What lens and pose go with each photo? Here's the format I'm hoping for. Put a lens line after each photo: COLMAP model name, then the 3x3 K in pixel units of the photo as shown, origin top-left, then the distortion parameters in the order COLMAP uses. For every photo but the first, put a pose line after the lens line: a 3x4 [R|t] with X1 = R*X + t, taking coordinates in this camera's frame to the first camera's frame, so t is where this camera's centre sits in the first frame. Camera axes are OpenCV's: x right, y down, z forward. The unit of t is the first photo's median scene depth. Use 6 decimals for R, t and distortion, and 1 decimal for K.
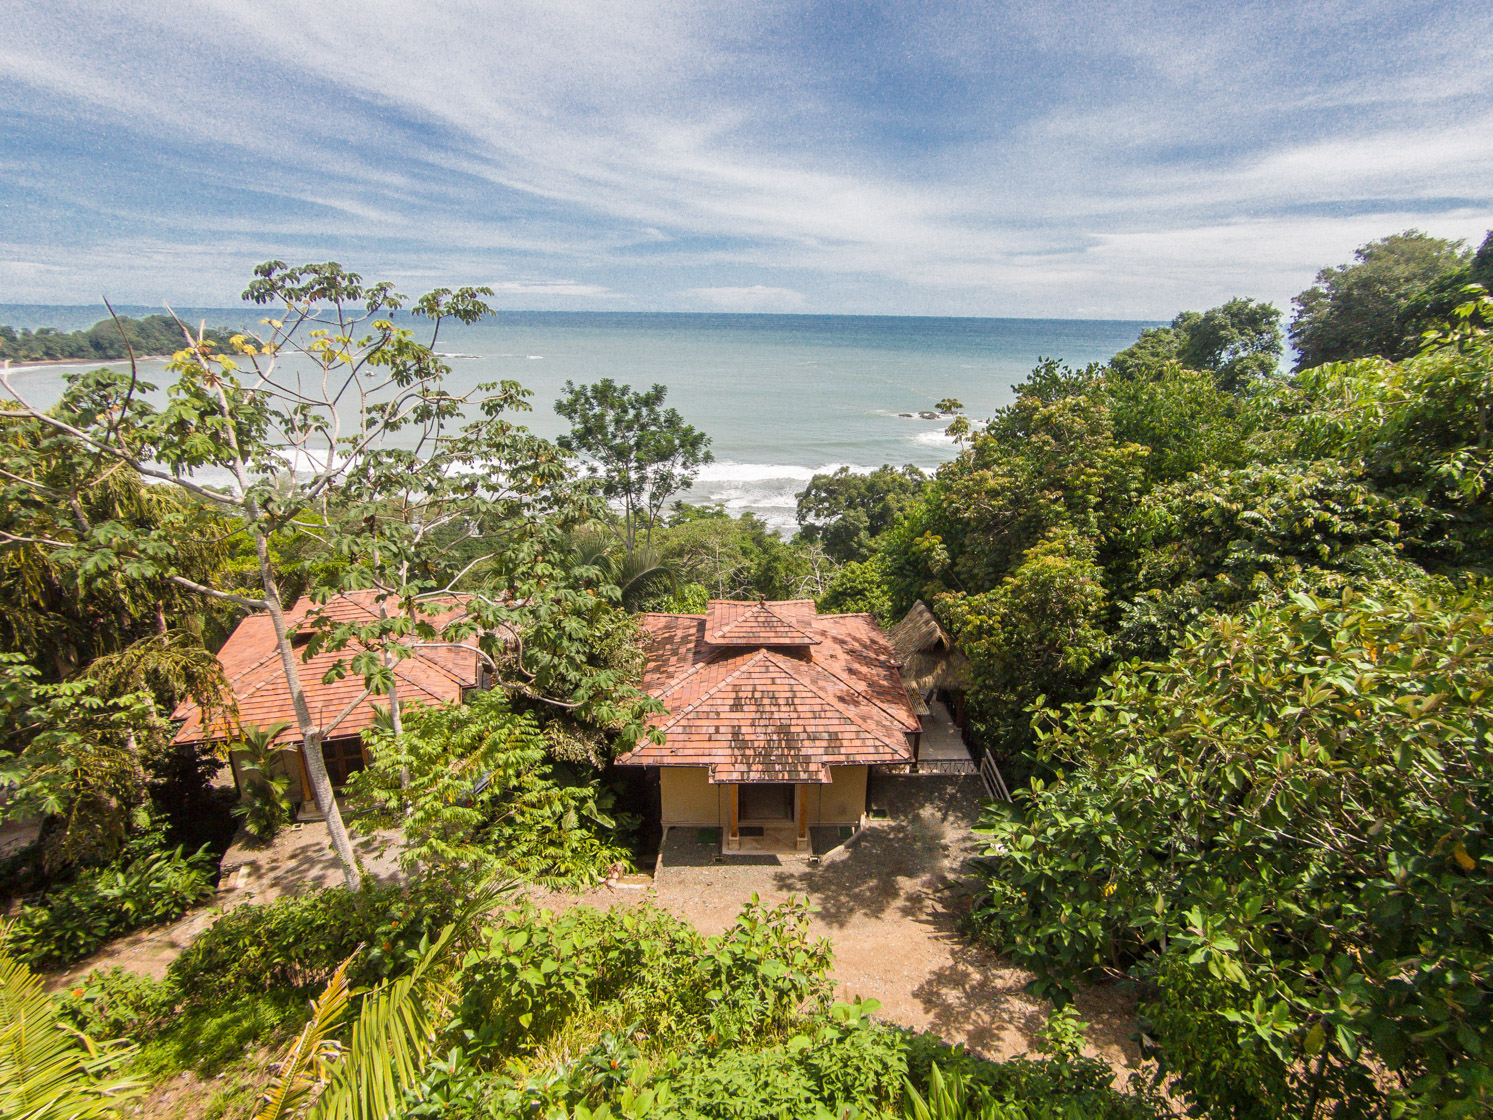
lens RADIAL K [[786.7, 0, 750.0], [0, 786.7, 590.8], [0, 0, 1]] dist [-0.050384, 0.000164]
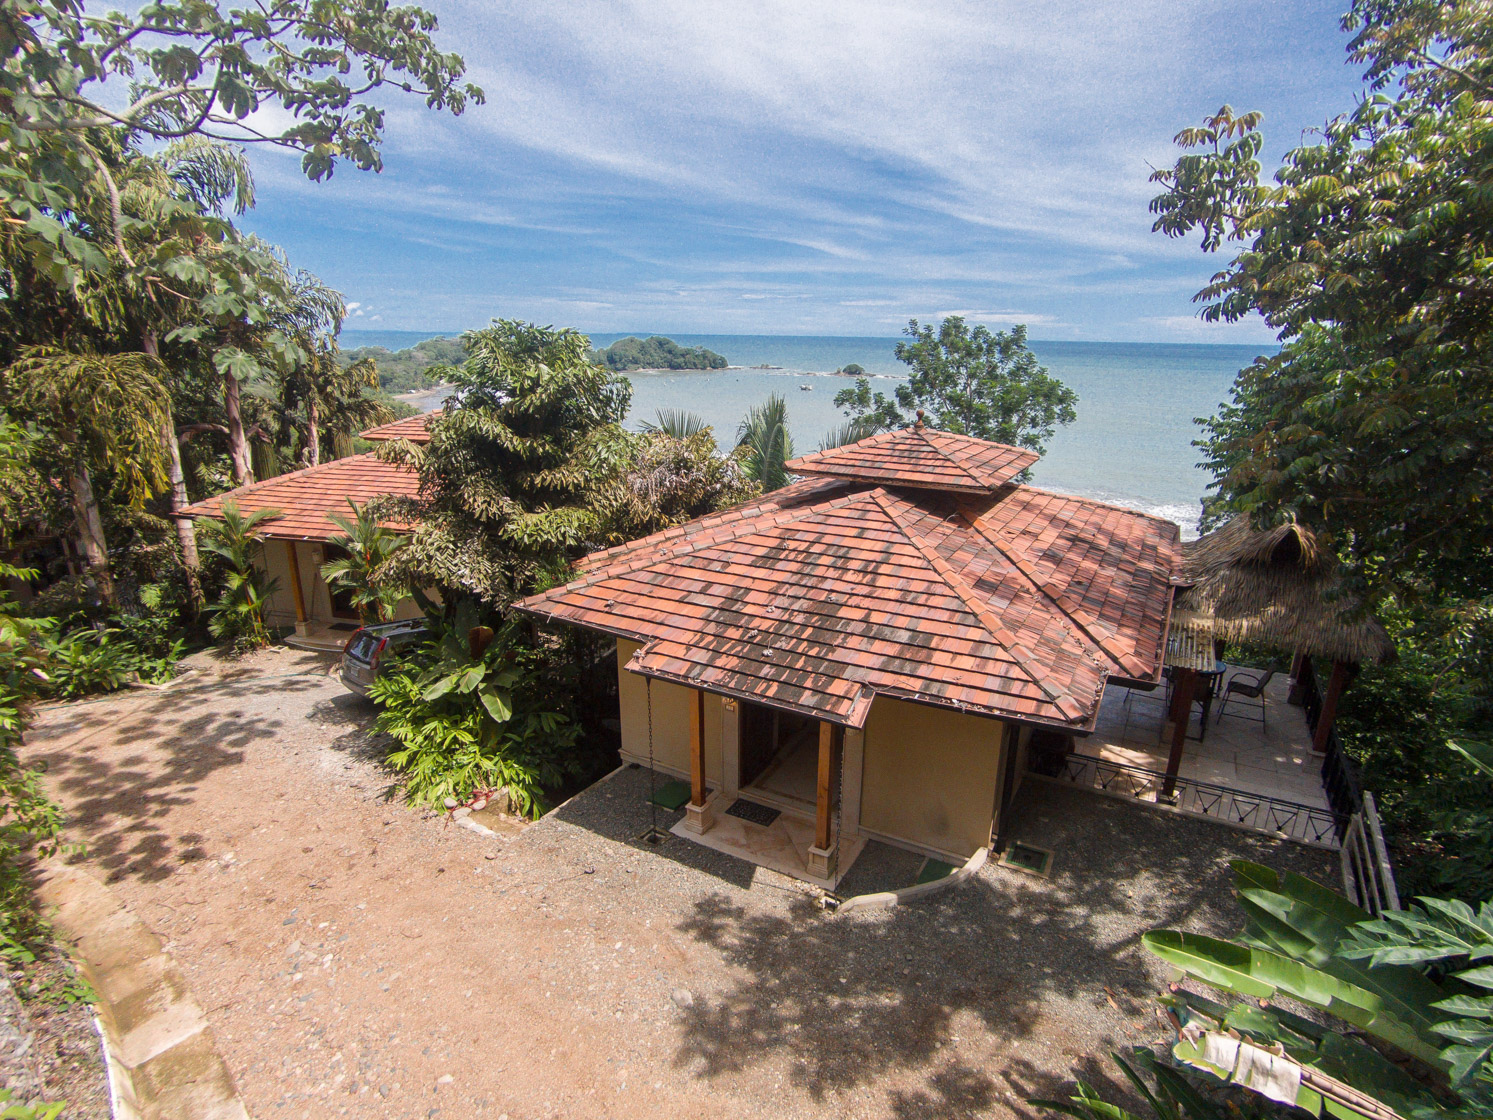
lens RADIAL K [[786.7, 0, 750.0], [0, 786.7, 590.8], [0, 0, 1]] dist [-0.050384, 0.000164]
pose [[0.863703, 0.155680, -0.479354, 0.227782], [-0.174683, 0.984612, 0.005028, 0.171344], [0.472761, 0.079393, 0.877607, 0.566931]]
